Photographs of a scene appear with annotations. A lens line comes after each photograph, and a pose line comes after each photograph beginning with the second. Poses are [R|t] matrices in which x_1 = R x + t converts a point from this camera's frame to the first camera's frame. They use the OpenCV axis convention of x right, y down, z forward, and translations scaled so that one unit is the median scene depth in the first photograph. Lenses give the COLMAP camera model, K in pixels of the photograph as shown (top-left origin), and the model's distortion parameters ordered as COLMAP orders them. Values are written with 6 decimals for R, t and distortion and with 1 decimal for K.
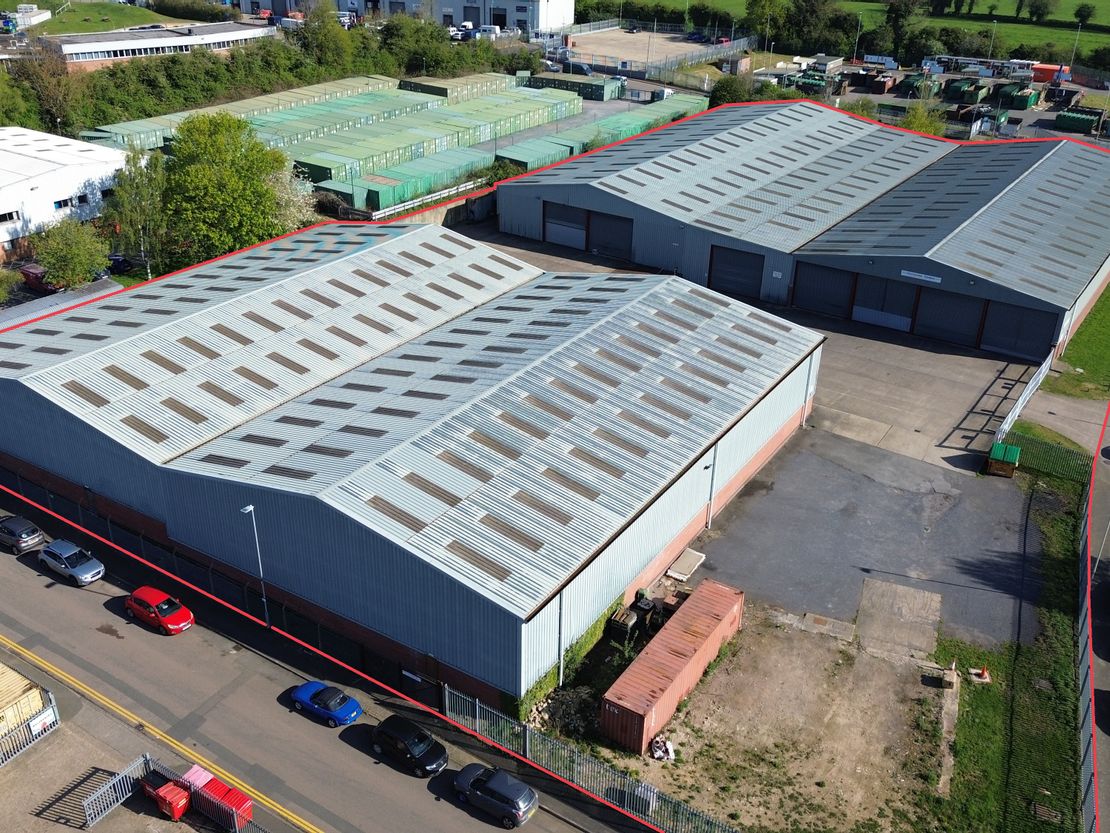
lens RADIAL K [[1048.2, 0, 555.0], [0, 1048.2, 416.5], [0, 0, 1]] dist [0.051159, -0.027082]
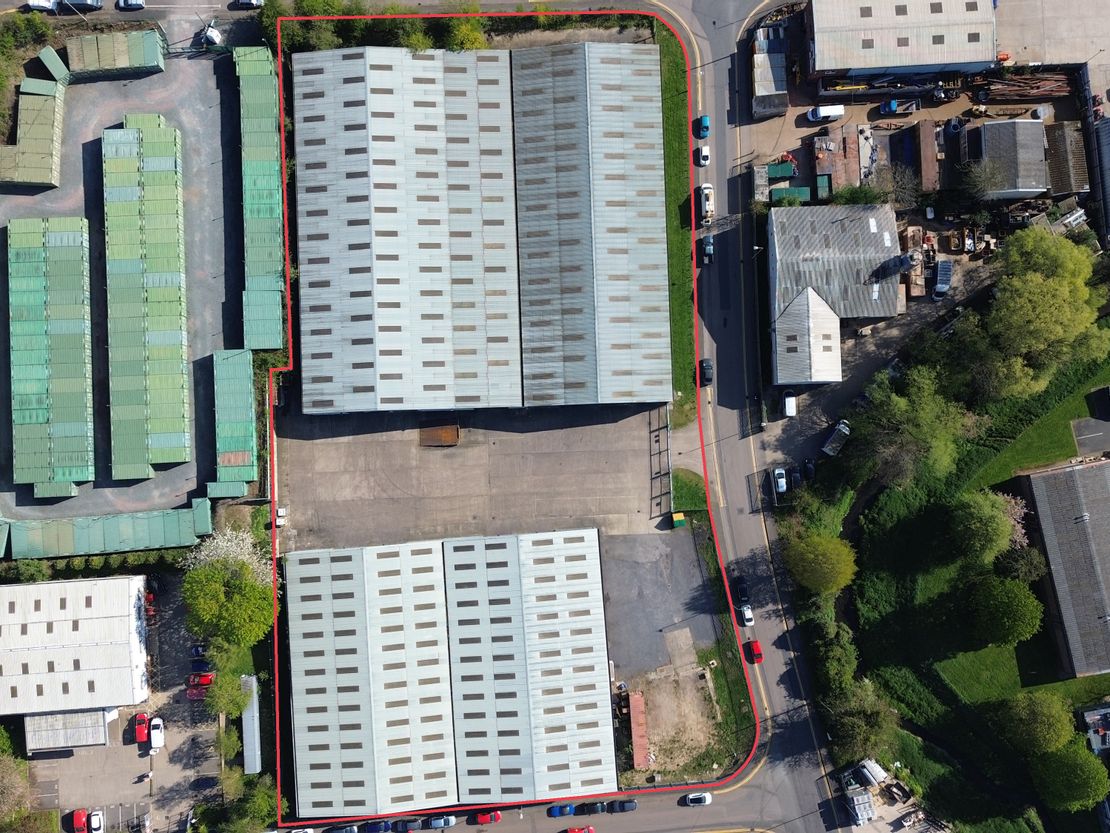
lens RADIAL K [[1050.2, 0, 555.0], [0, 1050.2, 416.5], [0, 0, 1]] dist [0.191875, -0.464948]
pose [[0.804390, -0.593439, 0.028038, 0.131315], [0.269221, 0.406179, 0.873235, -1.029927], [-0.529600, -0.694873, 0.486493, 0.080981]]
